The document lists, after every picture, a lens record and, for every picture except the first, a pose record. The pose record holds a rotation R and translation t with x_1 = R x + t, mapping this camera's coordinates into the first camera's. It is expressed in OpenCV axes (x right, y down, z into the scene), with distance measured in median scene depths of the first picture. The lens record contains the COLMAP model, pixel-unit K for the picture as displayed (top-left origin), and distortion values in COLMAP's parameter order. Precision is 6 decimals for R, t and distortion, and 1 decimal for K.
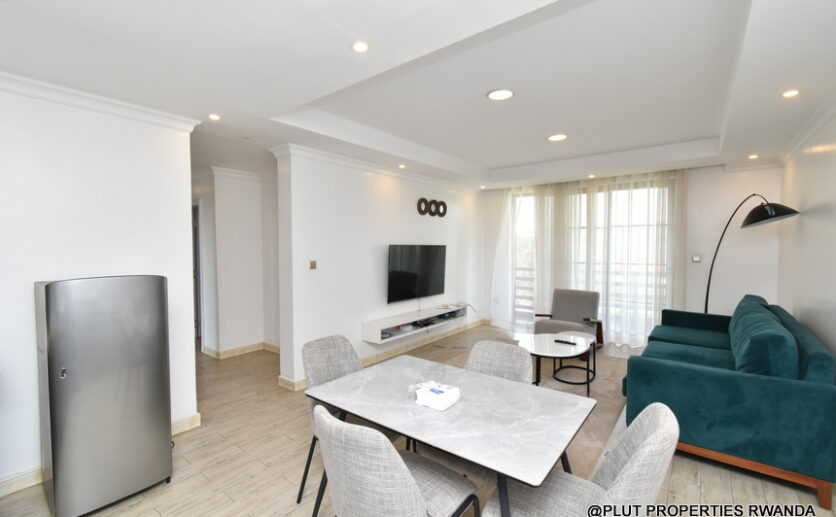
lens RADIAL K [[361.0, 0, 420.1], [0, 361.0, 258.3], [0, 0, 1]] dist [0.000990, 0.000215]
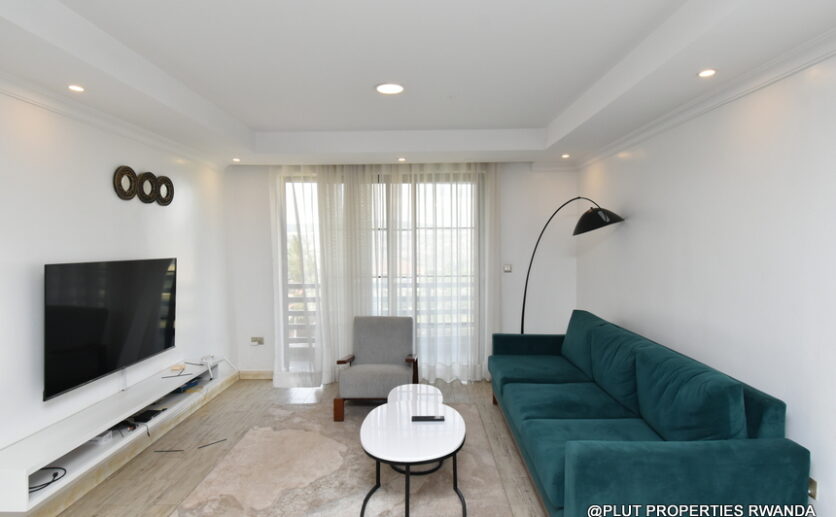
lens RADIAL K [[439.0, 0, 417.0], [0, 439.0, 262.4], [0, 0, 1]] dist [0.000601, -0.000888]
pose [[0.798135, -0.029208, 0.601770, -0.038204], [0.027679, 0.999547, 0.011804, -0.028267], [-0.601842, 0.007235, 0.798582, 0.260704]]
